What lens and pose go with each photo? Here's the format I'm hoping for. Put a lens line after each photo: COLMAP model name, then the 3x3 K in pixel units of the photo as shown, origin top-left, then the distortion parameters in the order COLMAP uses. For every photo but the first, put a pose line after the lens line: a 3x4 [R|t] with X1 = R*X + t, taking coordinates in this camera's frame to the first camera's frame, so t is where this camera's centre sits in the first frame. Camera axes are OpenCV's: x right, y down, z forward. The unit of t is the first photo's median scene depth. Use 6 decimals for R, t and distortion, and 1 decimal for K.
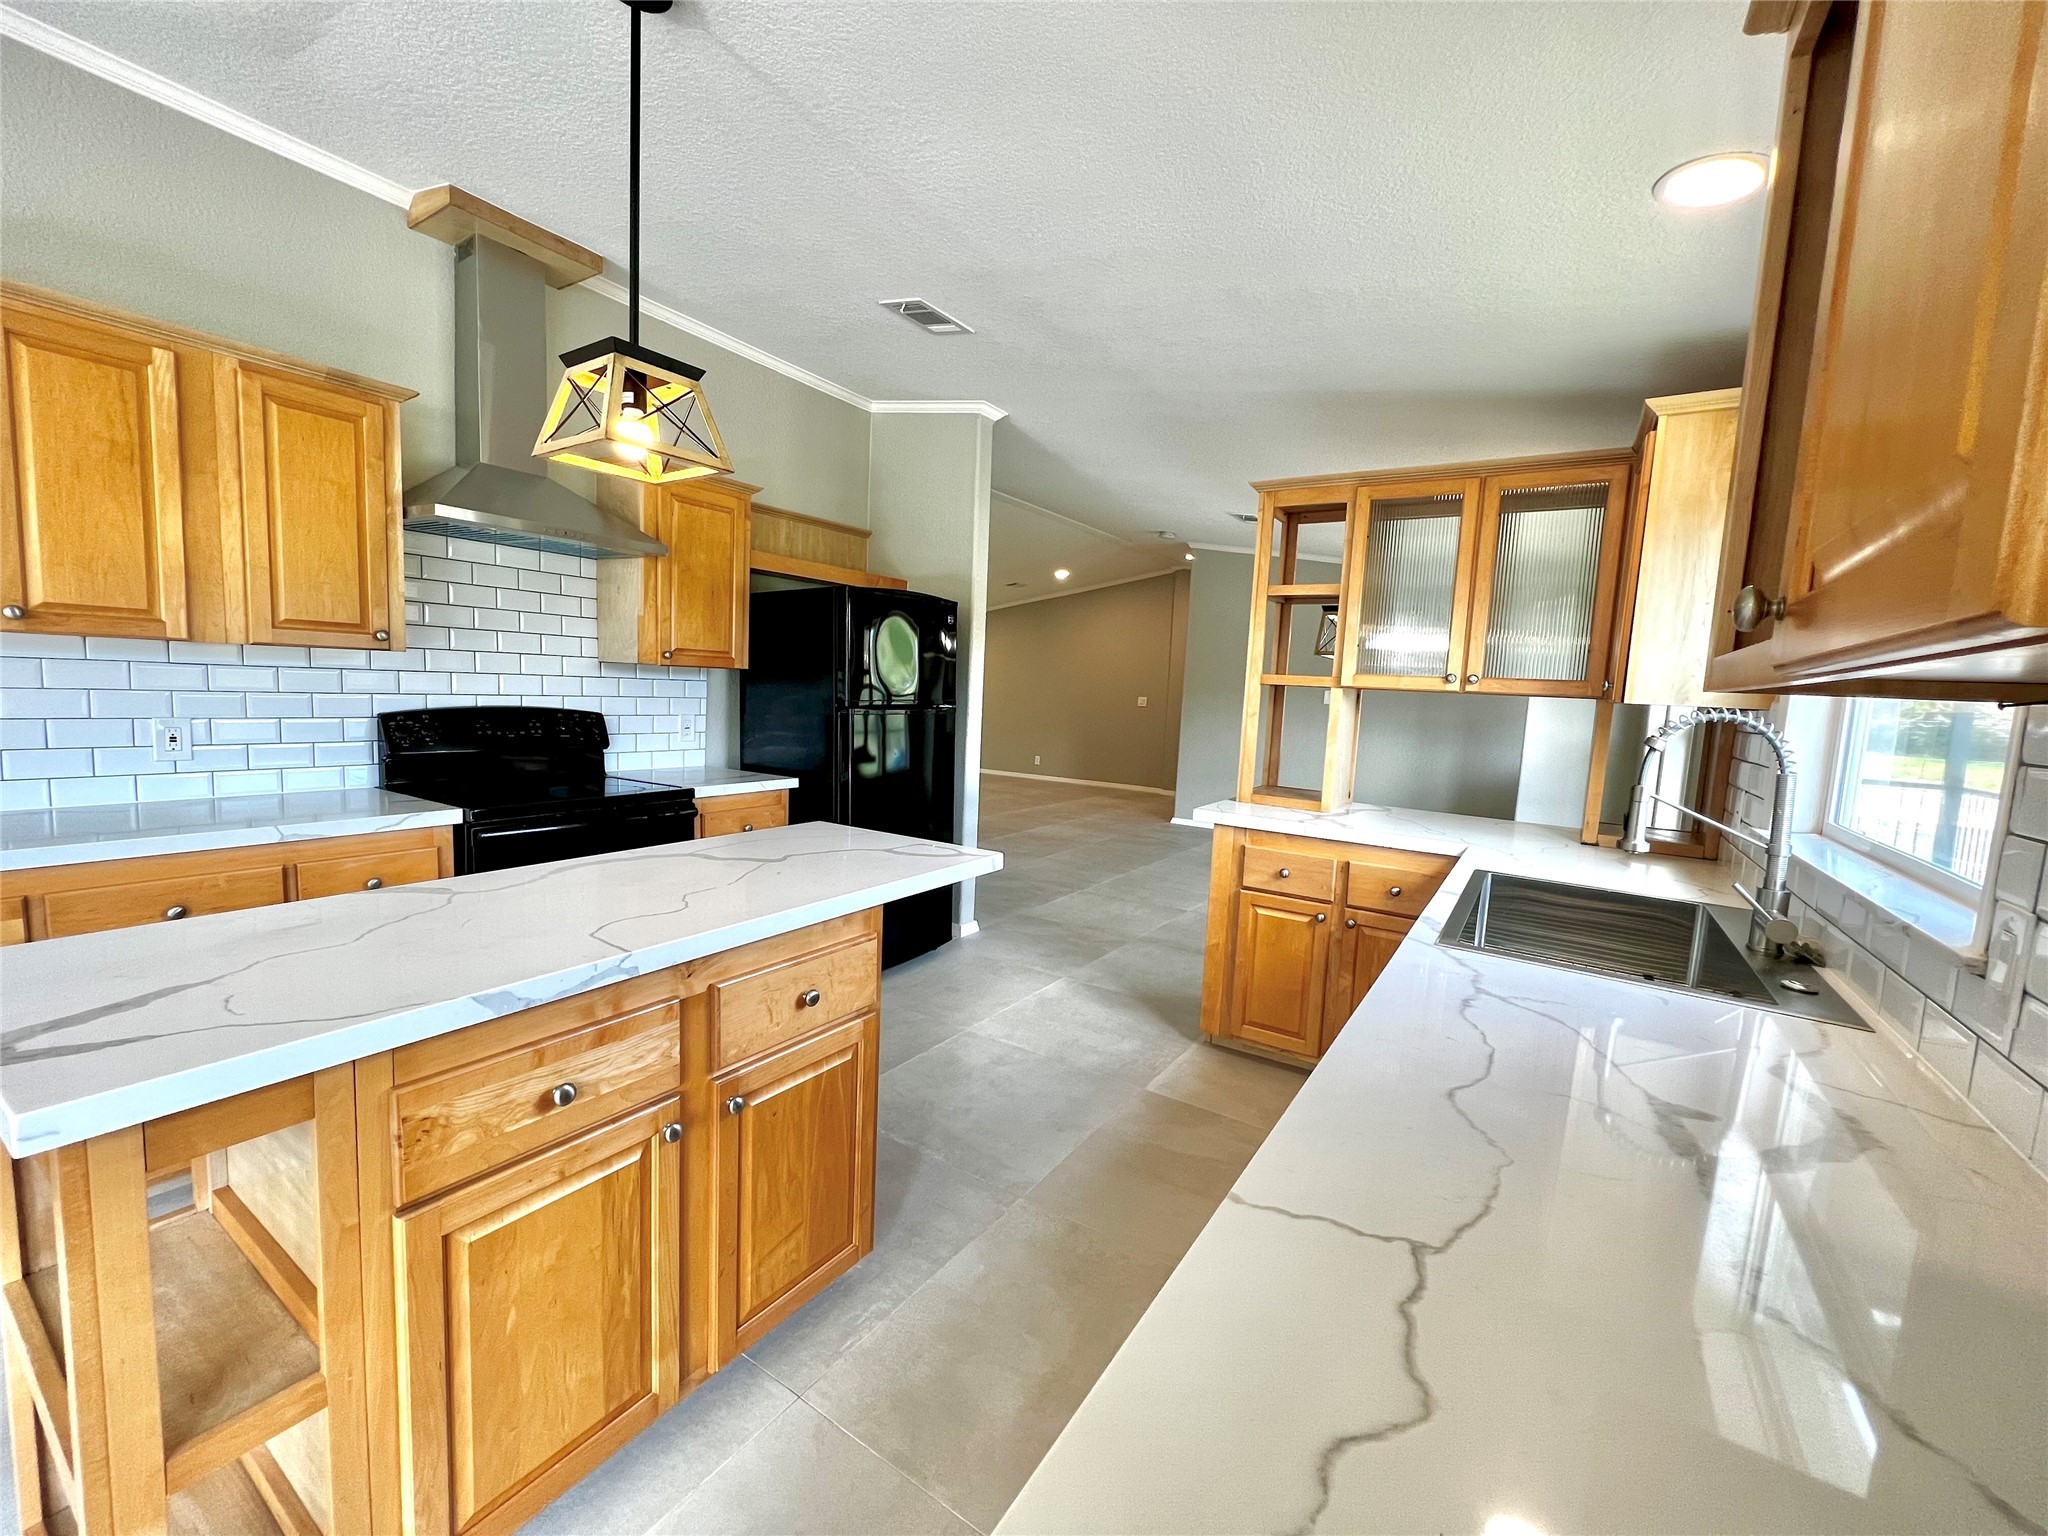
lens RADIAL K [[823.6, 0, 1024.0], [0, 823.6, 768.0], [0, 0, 1]] dist [0.000364, 0.000135]
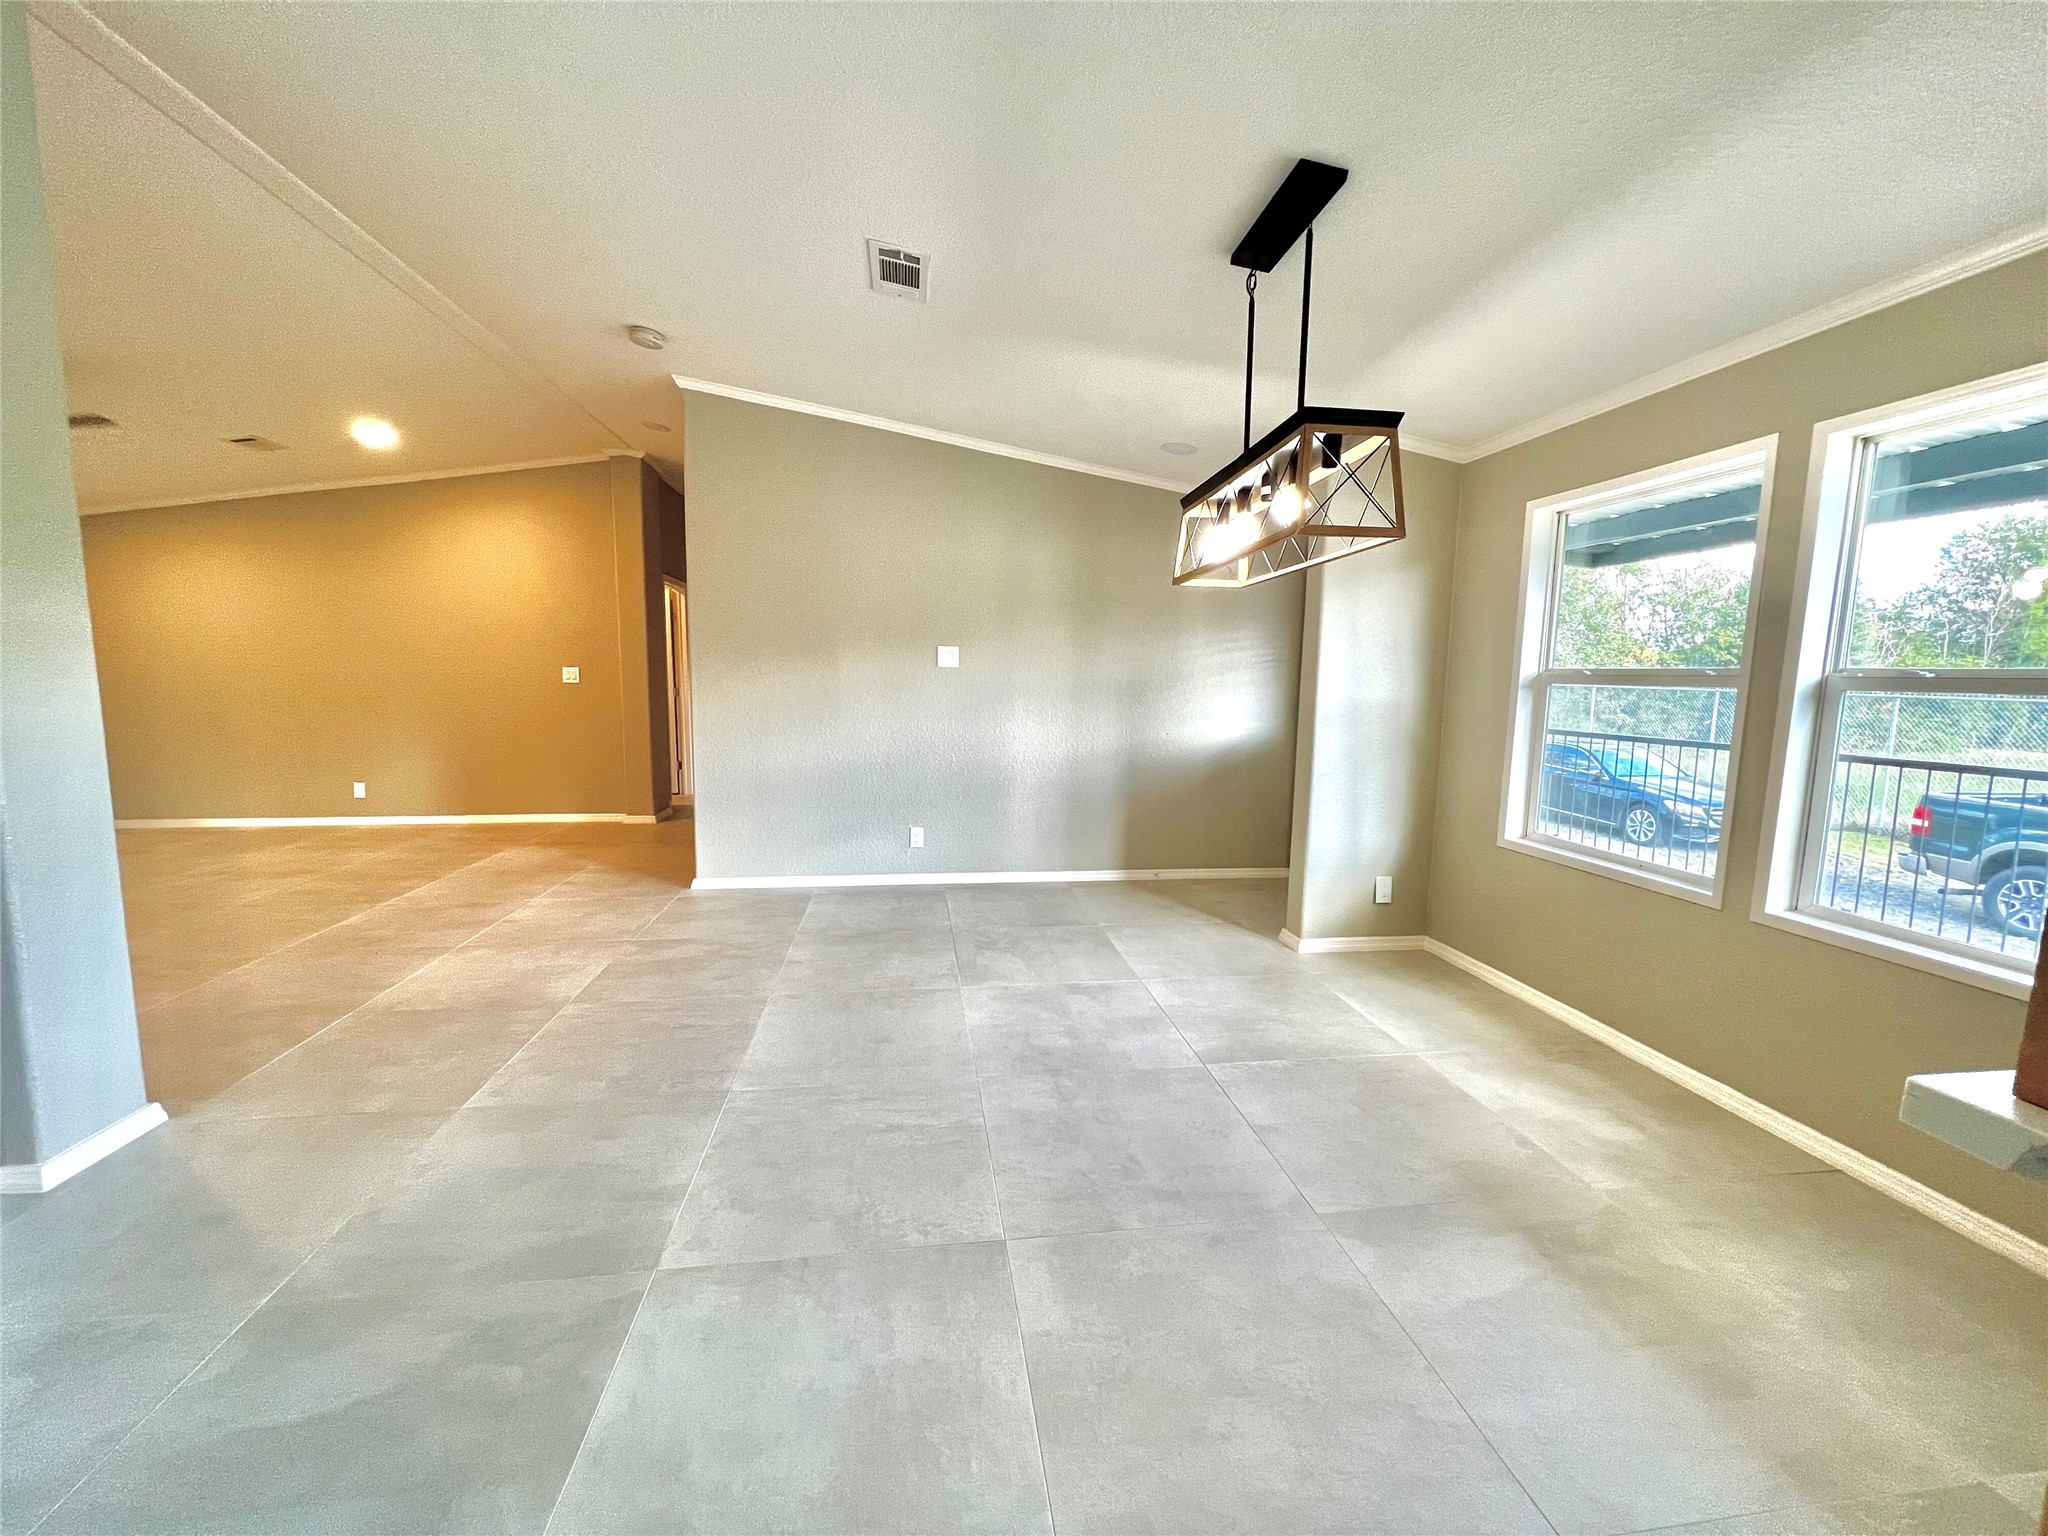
lens RADIAL K [[823.6, 0, 1024.0], [0, 823.6, 768.0], [0, 0, 1]] dist [0.000364, 0.000135]
pose [[0.752170, -0.115599, 0.648750, -0.007027], [0.086588, 0.993295, 0.076601, -0.040234], [-0.653255, -0.001443, 0.757136, 0.426606]]
